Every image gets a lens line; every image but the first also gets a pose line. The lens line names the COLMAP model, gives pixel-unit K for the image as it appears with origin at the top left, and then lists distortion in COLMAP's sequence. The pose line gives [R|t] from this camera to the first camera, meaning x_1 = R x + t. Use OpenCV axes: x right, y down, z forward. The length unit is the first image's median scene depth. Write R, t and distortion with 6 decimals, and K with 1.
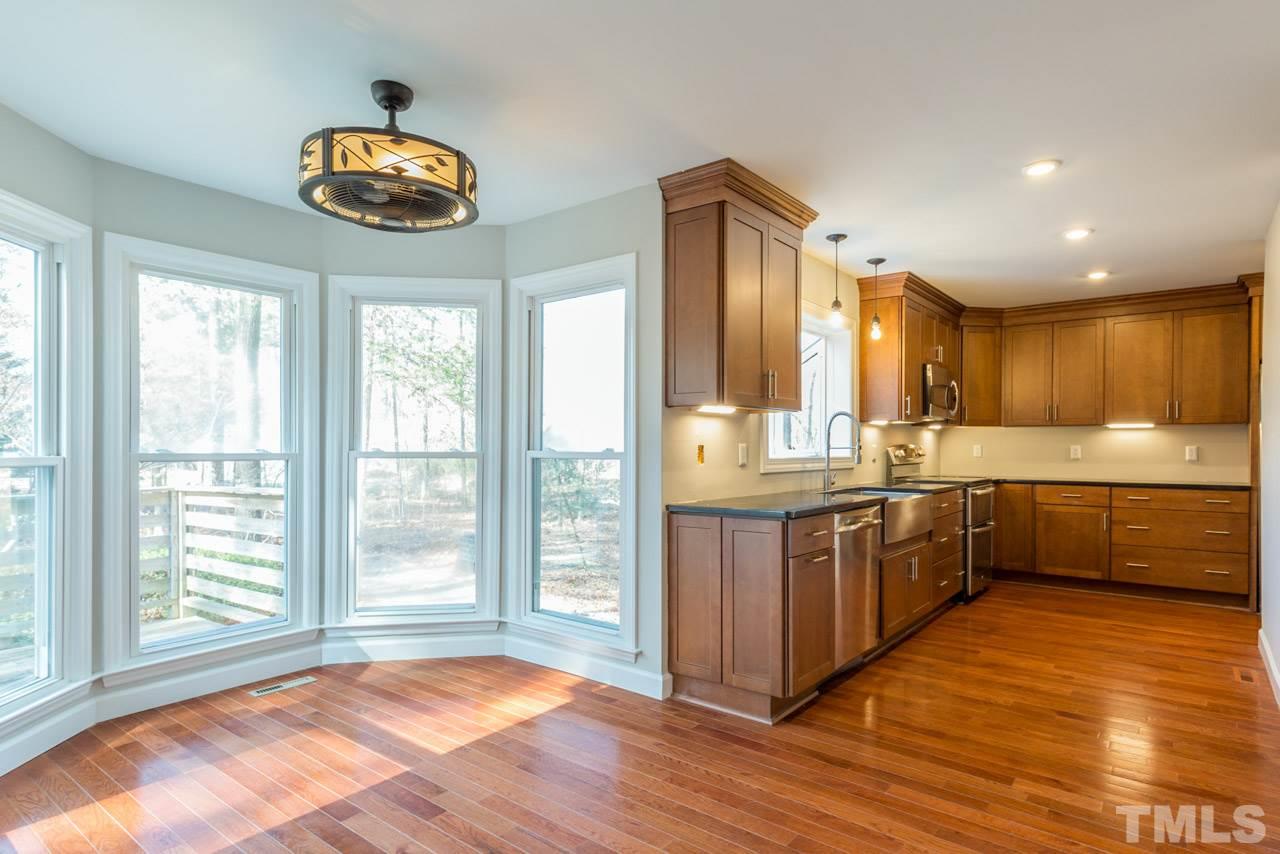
lens RADIAL K [[693.4, 0, 654.0], [0, 693.4, 445.5], [0, 0, 1]] dist [-0.001500, 0.000926]
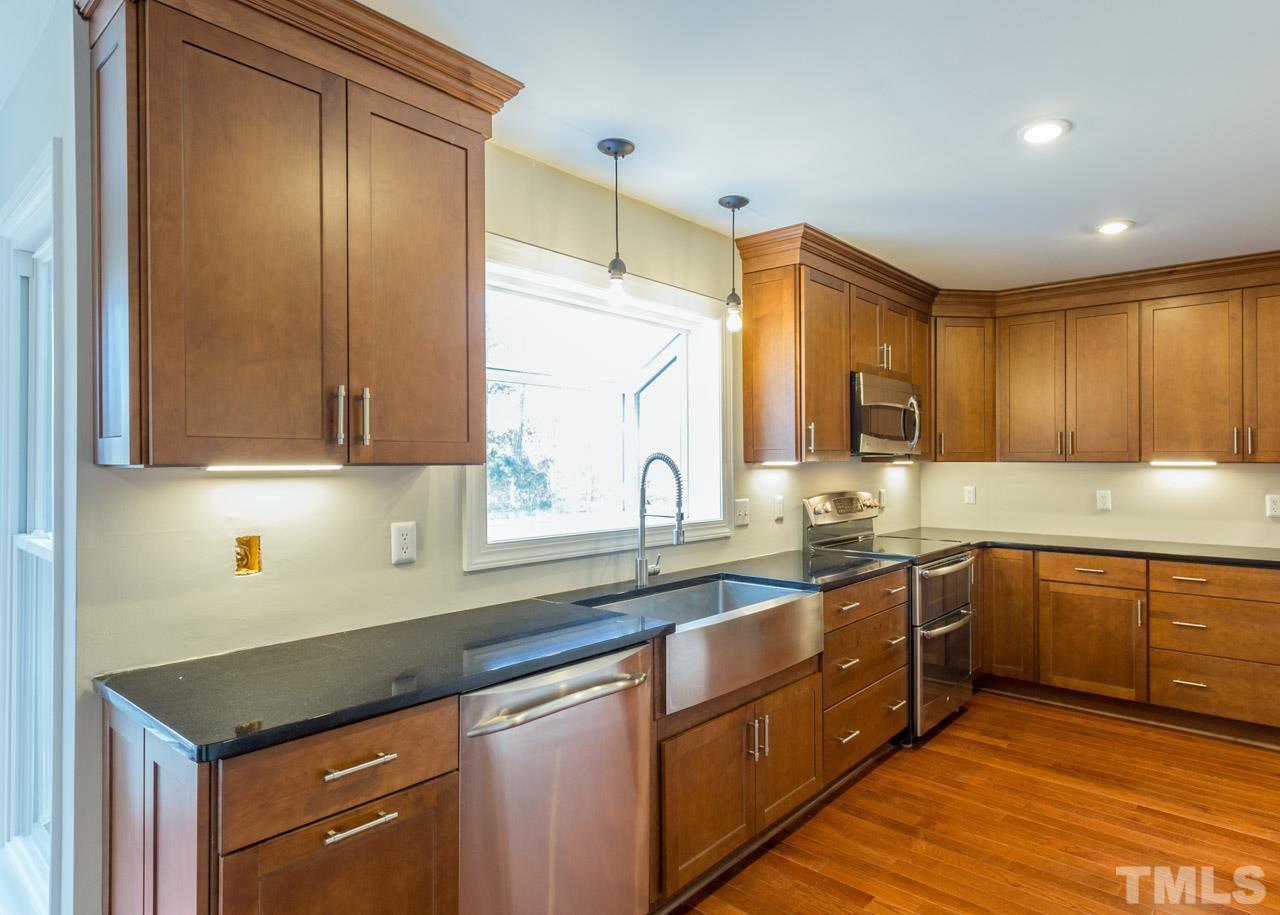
lens RADIAL K [[720.9, 0, 707.8], [0, 720.9, 450.1], [0, 0, 1]] dist [0.000267, 0.000547]
pose [[0.999784, -0.002600, -0.020630, 0.259040], [0.002330, 0.999911, -0.013114, -0.034619], [0.020662, 0.013063, 0.999701, 0.312096]]
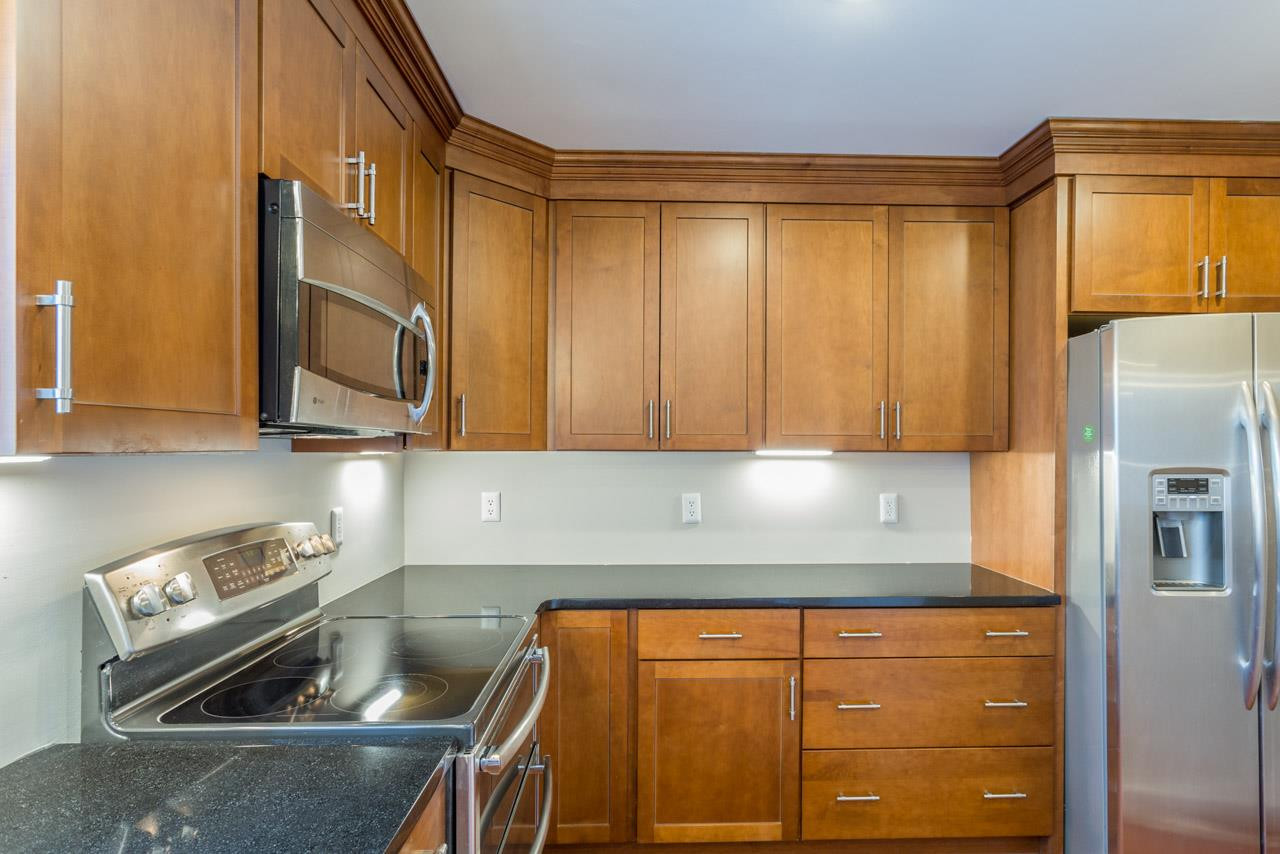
lens RADIAL K [[693.4, 0, 654.0], [0, 693.4, 445.5], [0, 0, 1]] dist [-0.001500, 0.000926]
pose [[0.777855, 0.000853, 0.628444, 0.337383], [0.000319, 0.999998, -0.001752, -0.033876], [-0.628444, 0.001563, 0.777853, 0.736368]]
